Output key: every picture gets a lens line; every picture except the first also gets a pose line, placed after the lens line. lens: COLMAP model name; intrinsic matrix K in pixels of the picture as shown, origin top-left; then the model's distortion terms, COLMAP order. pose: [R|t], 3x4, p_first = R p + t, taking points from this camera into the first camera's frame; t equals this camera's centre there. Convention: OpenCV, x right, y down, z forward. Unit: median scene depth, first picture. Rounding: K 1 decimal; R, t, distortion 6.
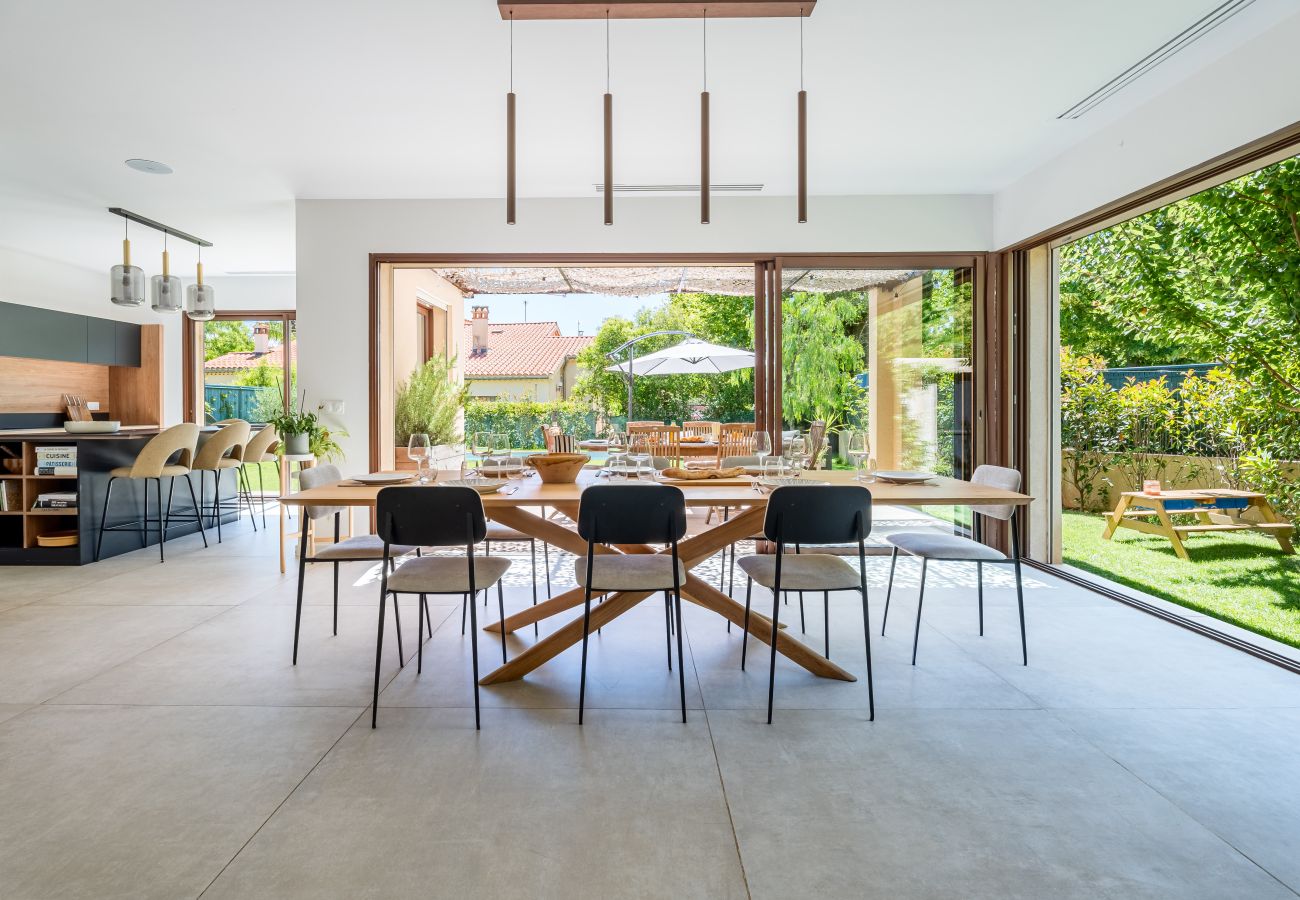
lens RADIAL K [[640.8, 0, 627.7], [0, 640.8, 409.6], [0, 0, 1]] dist [0.001527, 0.000190]
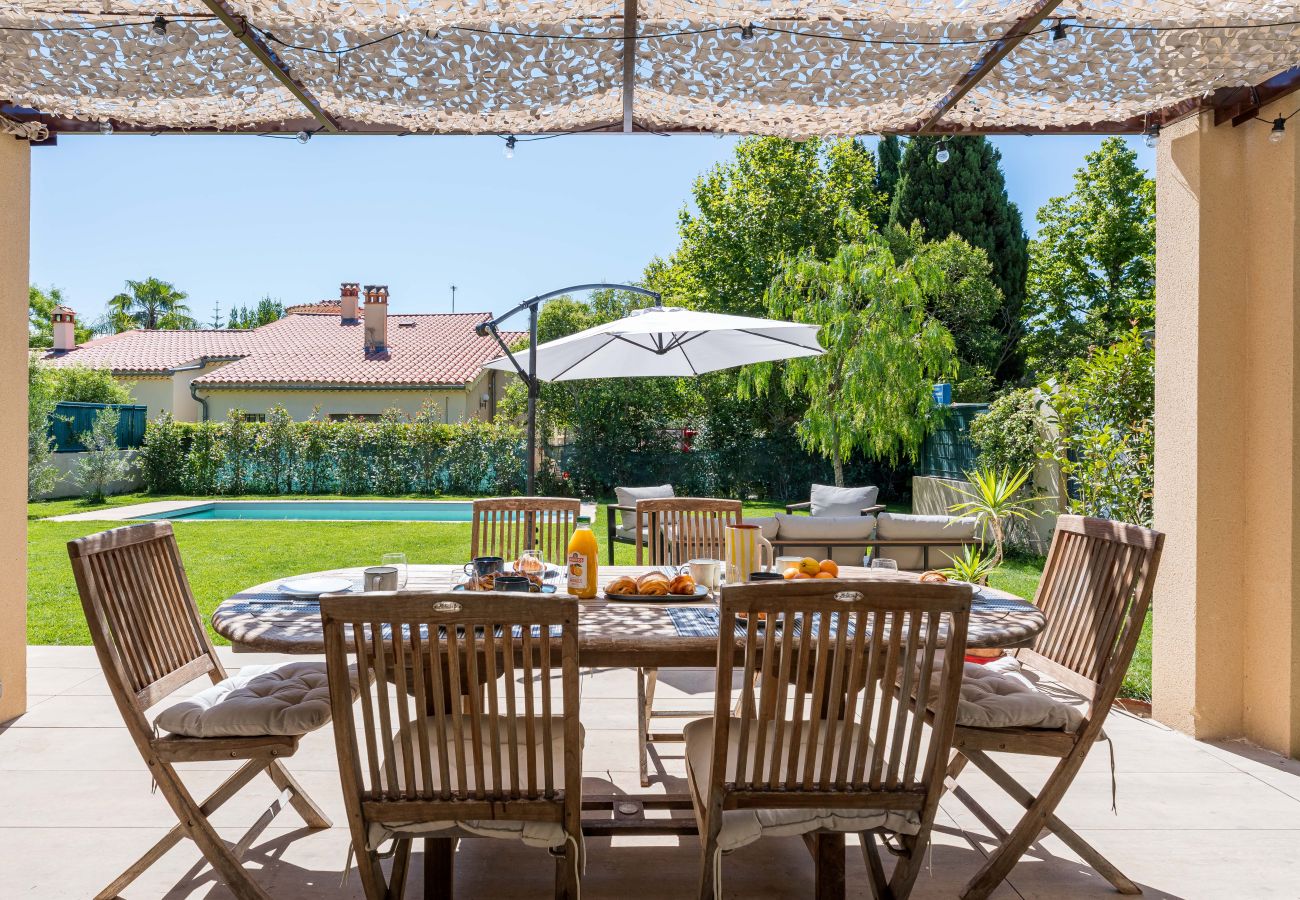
lens RADIAL K [[791.2, 0, 603.0], [0, 791.2, 429.8], [0, 0, 1]] dist [-0.001949, 0.002035]
pose [[0.999965, 0.008192, 0.001718, 0.036932], [-0.008188, 0.999964, -0.002356, -0.007591], [-0.001737, 0.002342, 0.999996, 0.274454]]
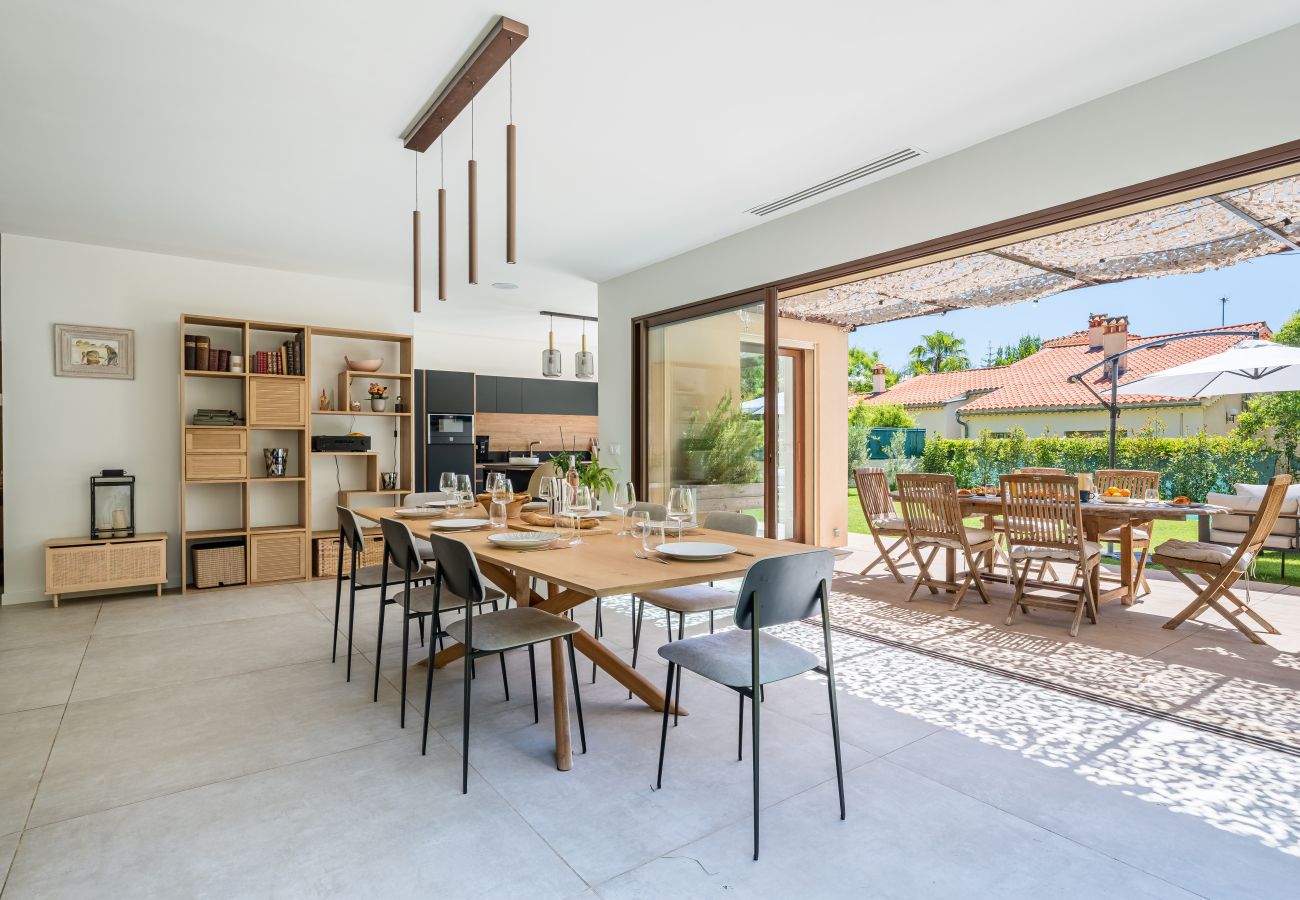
lens RADIAL K [[669.4, 0, 671.0], [0, 669.4, 458.3], [0, 0, 1]] dist [0.017753, 0.000542]
pose [[0.618800, 0.016600, -0.785373, 0.184371], [-0.001875, 0.999805, 0.019655, -0.002980], [0.785546, -0.010690, 0.618710, 0.087546]]
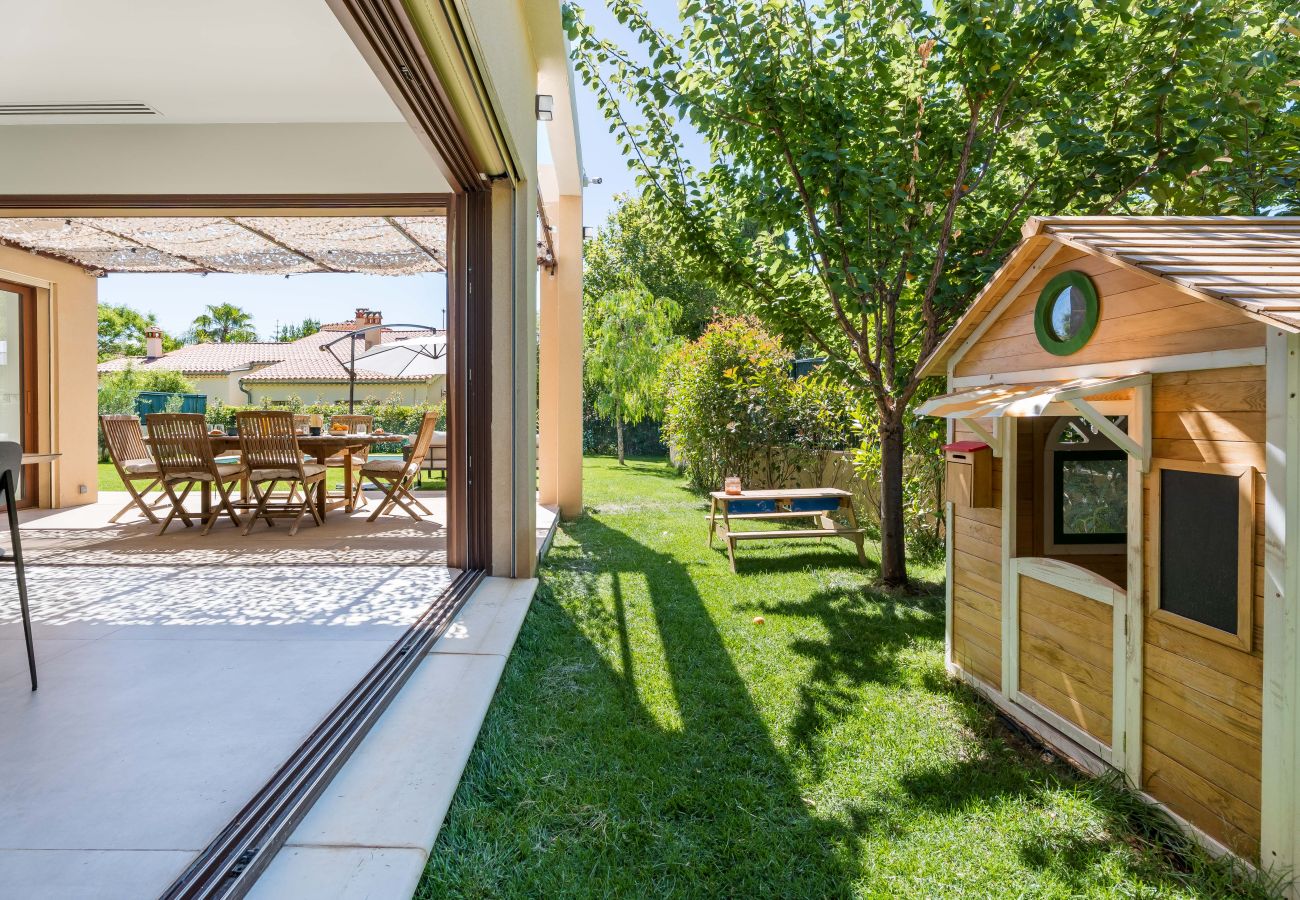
lens RADIAL K [[622.7, 0, 586.3], [0, 622.7, 417.7], [0, 0, 1]] dist [0.009307, -0.003599]
pose [[0.999989, 0.002633, -0.003852, 0.217484], [-0.002642, 0.999994, -0.002343, 0.011863], [0.003845, 0.002354, 0.999990, 0.062759]]
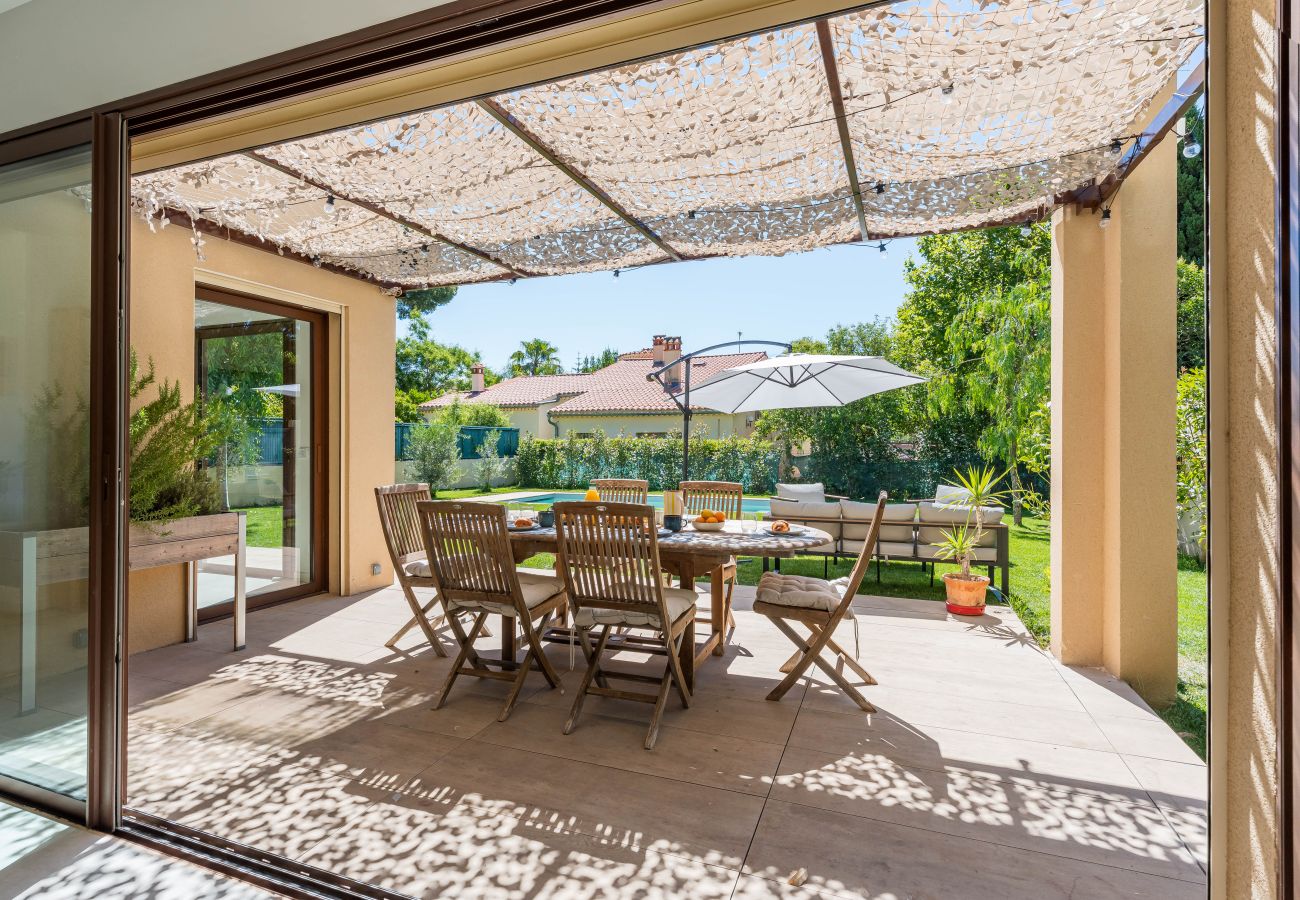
lens RADIAL K [[640.8, 0, 638.6], [0, 640.8, 437.2], [0, 0, 1]] dist [0.001527, 0.000190]
pose [[0.933017, 0.002914, -0.359819, 0.127976], [-0.007510, 0.999907, -0.011375, -0.005928], [0.359753, 0.013315, 0.932953, 0.215028]]
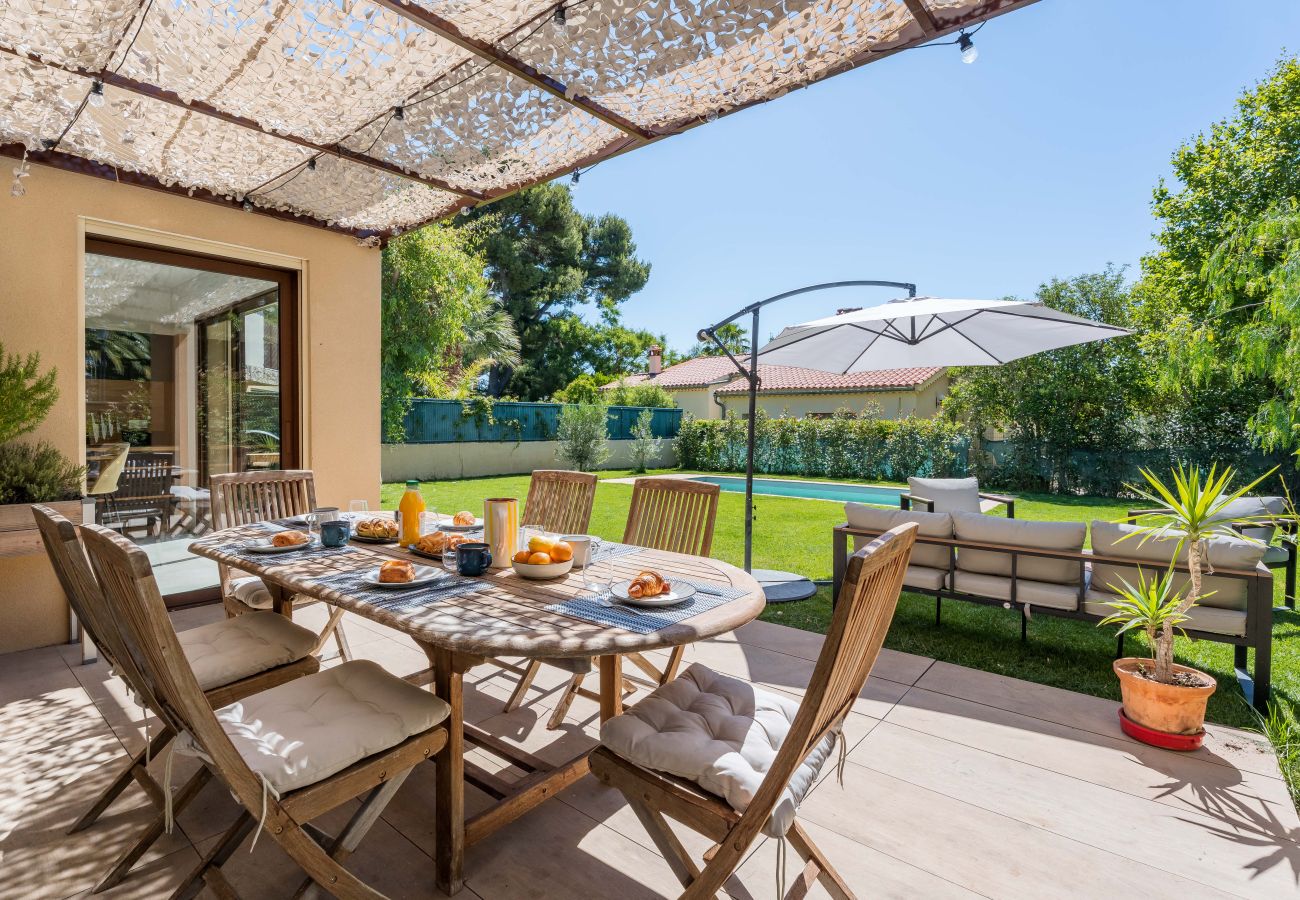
lens RADIAL K [[622.7, 0, 649.5], [0, 622.7, 440.3], [0, 0, 1]] dist [0.009307, -0.003599]
pose [[0.786273, 0.024233, -0.617404, 0.156854], [-0.010385, 0.999608, 0.026009, -0.006162], [0.617792, -0.014038, 0.786216, 0.345716]]
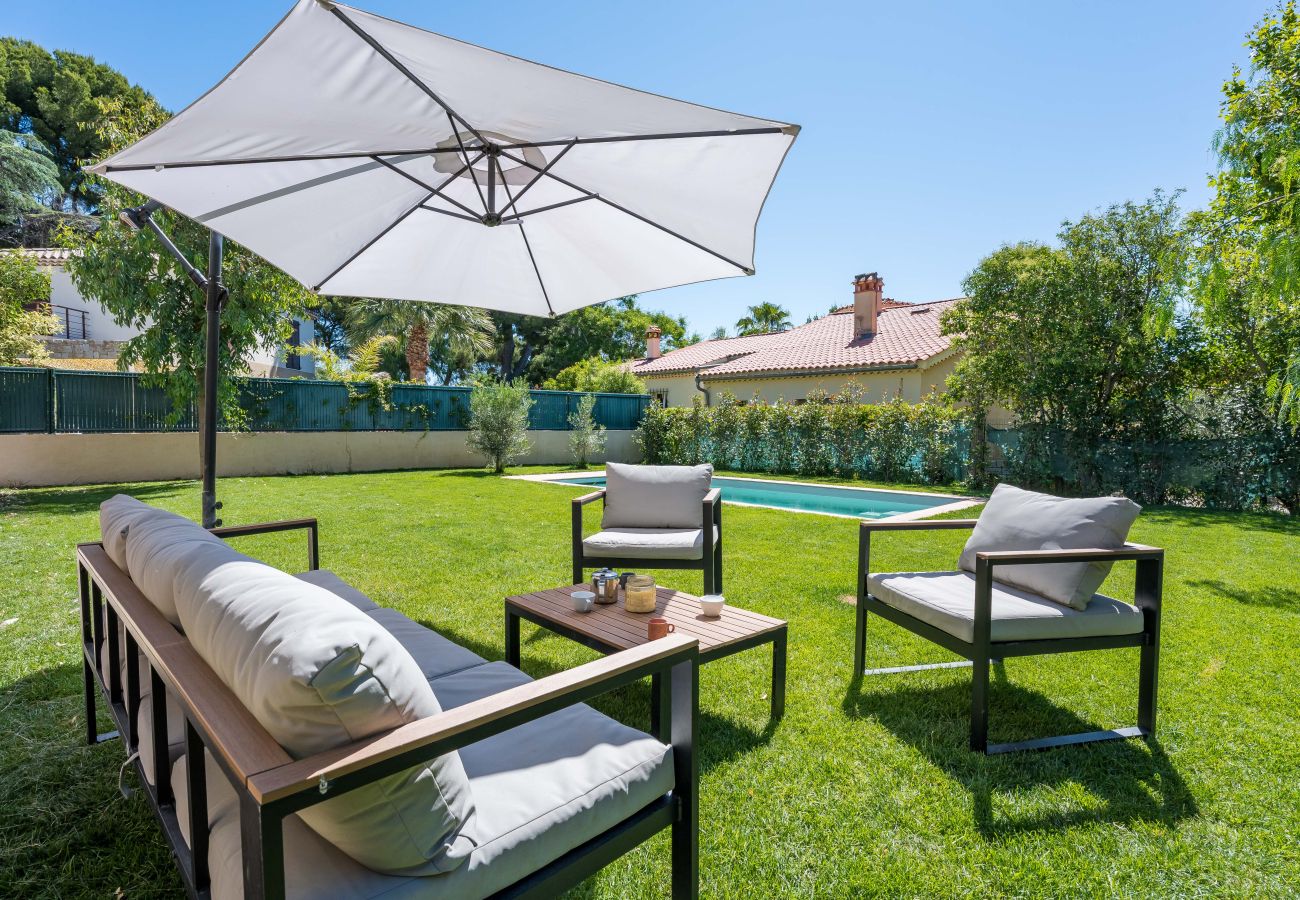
lens RADIAL K [[669.4, 0, 629.2], [0, 669.4, 429.1], [0, 0, 1]] dist [0.017753, 0.000542]
pose [[0.708144, 0.016275, -0.705881, 0.235829], [-0.008708, 0.999860, 0.014317, 0.007207], [0.706015, -0.003992, 0.708186, 0.566452]]
